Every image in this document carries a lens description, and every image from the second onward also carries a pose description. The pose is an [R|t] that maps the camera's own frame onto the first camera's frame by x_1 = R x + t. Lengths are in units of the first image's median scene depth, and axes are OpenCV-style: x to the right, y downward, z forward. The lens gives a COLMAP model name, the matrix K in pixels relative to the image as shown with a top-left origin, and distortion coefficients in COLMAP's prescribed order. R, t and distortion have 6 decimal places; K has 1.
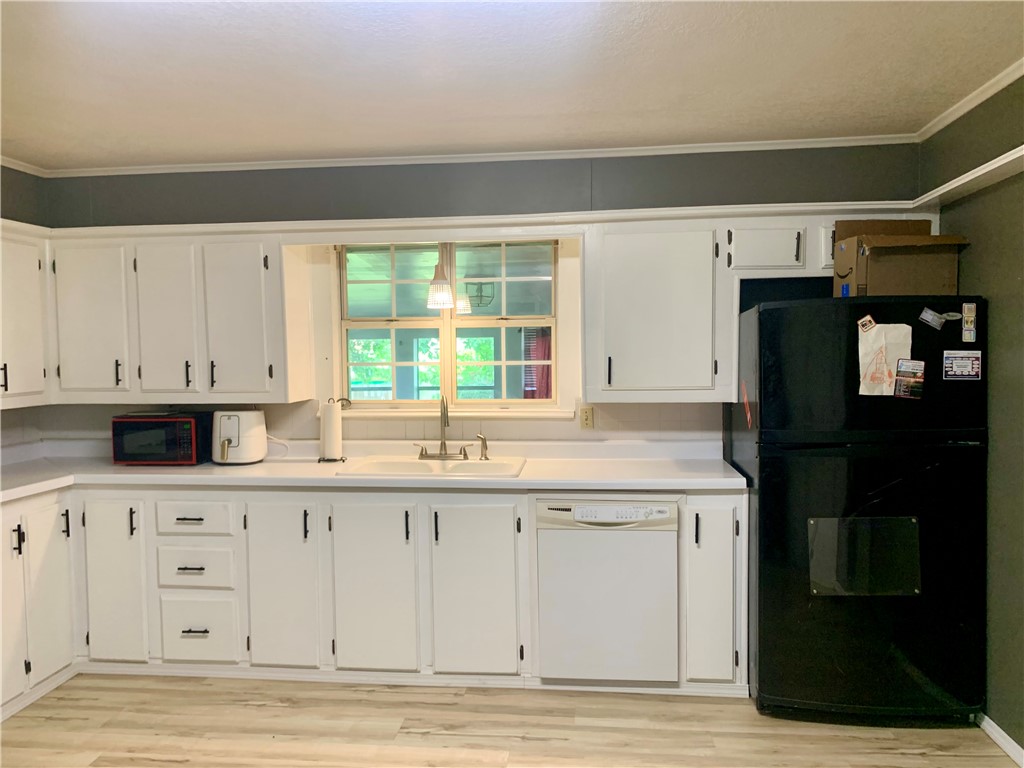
lens RADIAL K [[786.5, 0, 500.2], [0, 786.5, 386.1], [0, 0, 1]] dist [0.072140, -0.091203]
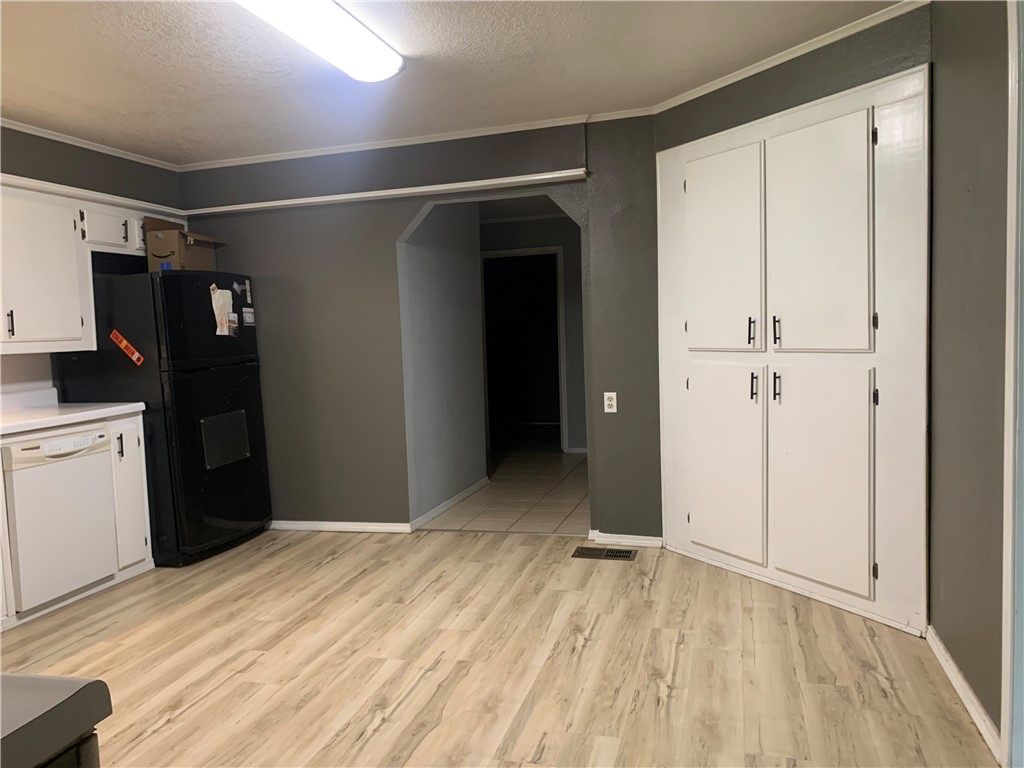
lens RADIAL K [[789.7, 0, 498.2], [0, 789.7, 387.3], [0, 0, 1]] dist [0.020016, -0.010063]
pose [[0.173174, -0.068204, 0.982527, -0.845710], [0.082173, 0.995122, 0.054595, 0.063971], [-0.981457, 0.071283, 0.177934, 0.169727]]
